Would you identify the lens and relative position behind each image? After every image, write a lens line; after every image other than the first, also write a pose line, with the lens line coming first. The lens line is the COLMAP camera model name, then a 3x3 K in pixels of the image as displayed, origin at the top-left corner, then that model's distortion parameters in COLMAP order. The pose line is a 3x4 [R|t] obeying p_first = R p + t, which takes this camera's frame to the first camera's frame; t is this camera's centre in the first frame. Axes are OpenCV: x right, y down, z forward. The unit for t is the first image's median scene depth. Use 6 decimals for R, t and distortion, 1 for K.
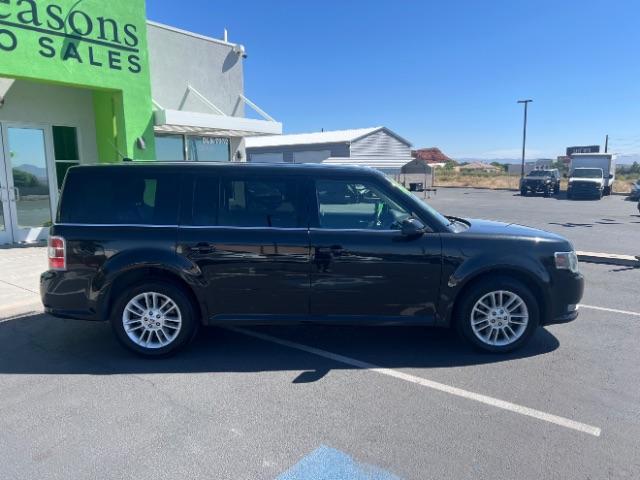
lens RADIAL K [[479.4, 0, 333.8], [0, 479.4, 245.0], [0, 0, 1]] dist [0.047947, -0.056869]
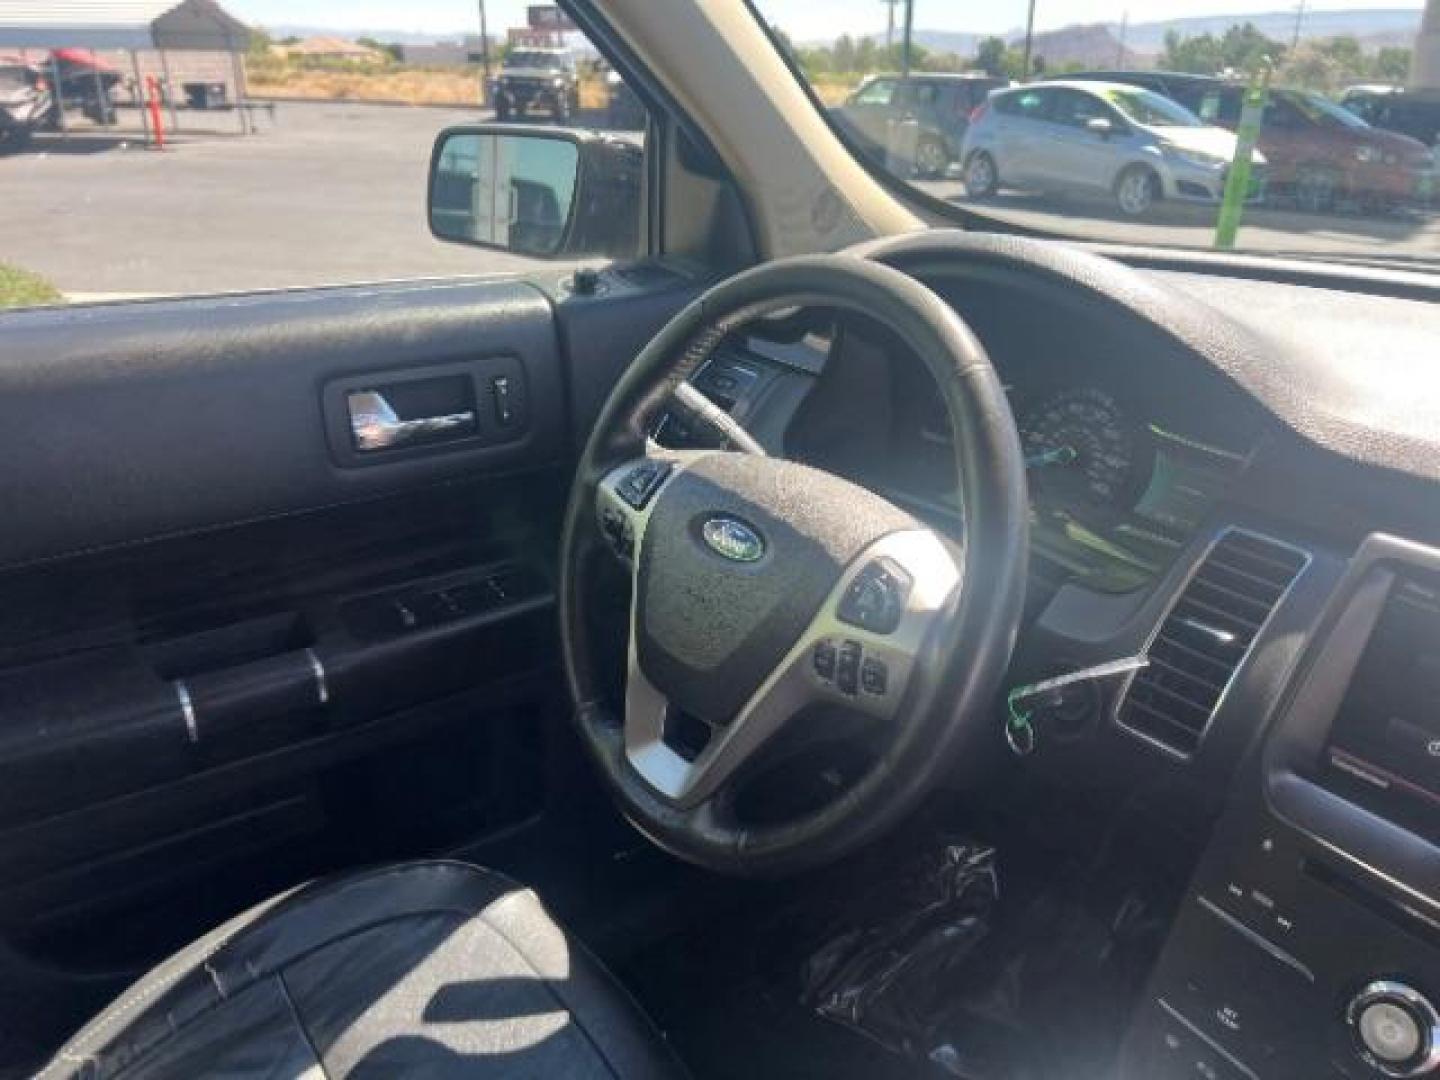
lens RADIAL K [[1078.7, 0, 723.7], [0, 1078.7, 532.7], [0, 0, 1]] dist [0.047947, -0.056869]
pose [[0.815686, -0.221716, 0.534320, 0.000891], [0.080398, 0.958123, 0.274838, -0.011978], [-0.572881, -0.181223, 0.799354, 0.142240]]
